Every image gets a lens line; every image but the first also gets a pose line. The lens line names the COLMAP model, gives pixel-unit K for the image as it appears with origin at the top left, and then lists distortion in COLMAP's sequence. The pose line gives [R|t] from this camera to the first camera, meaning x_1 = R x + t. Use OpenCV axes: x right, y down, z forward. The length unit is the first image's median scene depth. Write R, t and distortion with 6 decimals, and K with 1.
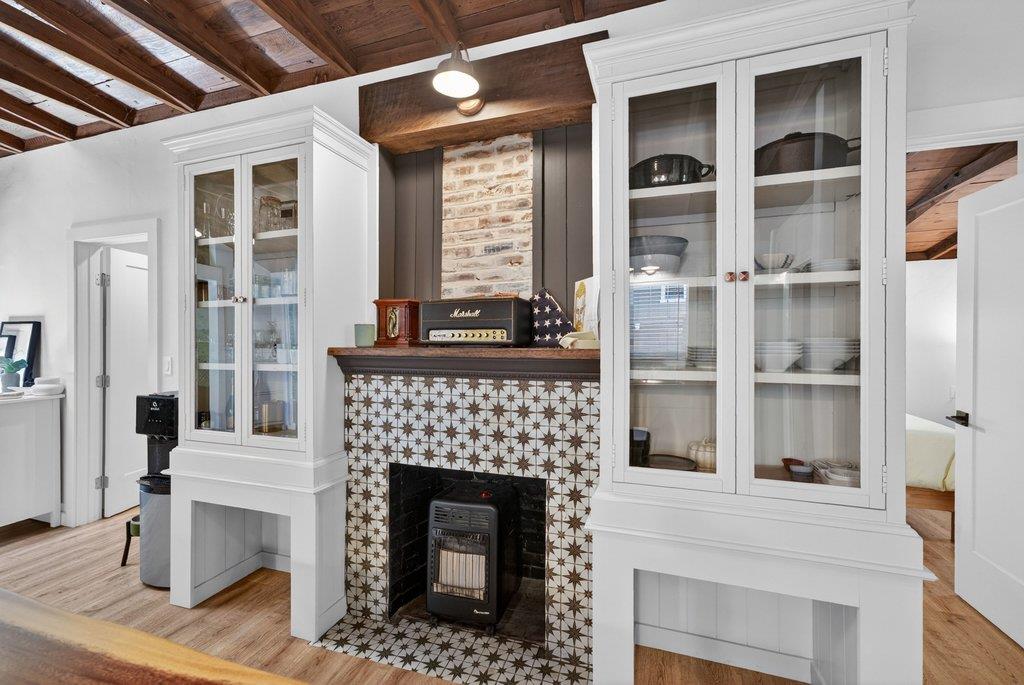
lens RADIAL K [[404.4, 0, 521.5], [0, 404.4, 328.1], [0, 0, 1]] dist [-0.026113, -0.000039]
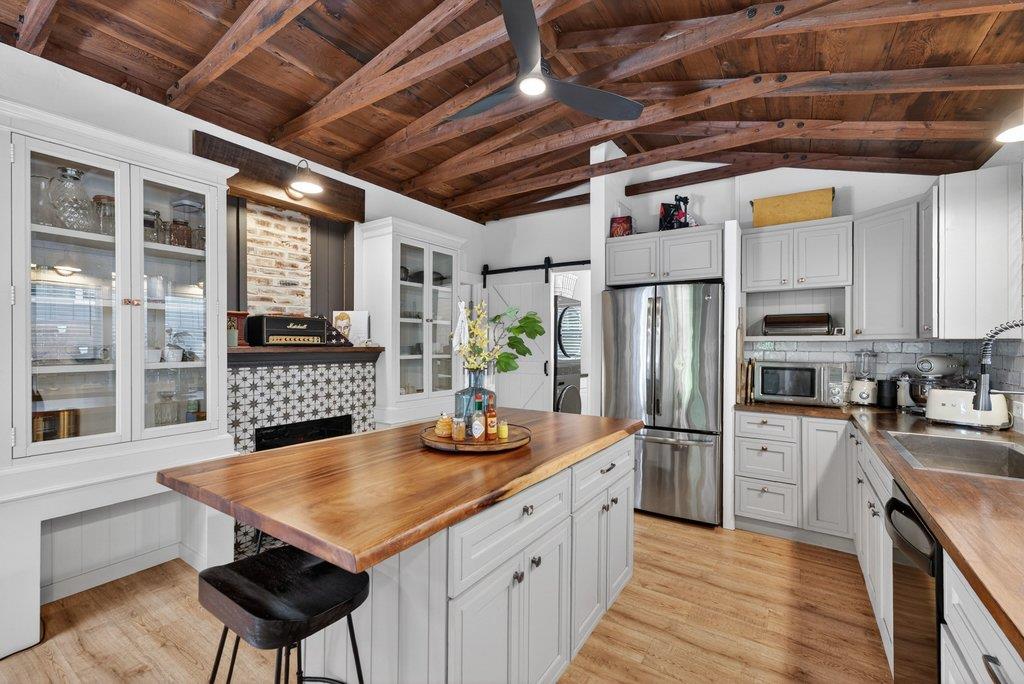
lens RADIAL K [[430.3, 0, 511.1], [0, 430.3, 346.0], [0, 0, 1]] dist [-0.000103, -0.000037]
pose [[0.271021, 0.008340, 0.962537, -1.481768], [0.001638, 0.999957, -0.009125, 0.057748], [-0.962572, 0.004050, 0.270996, -0.259898]]
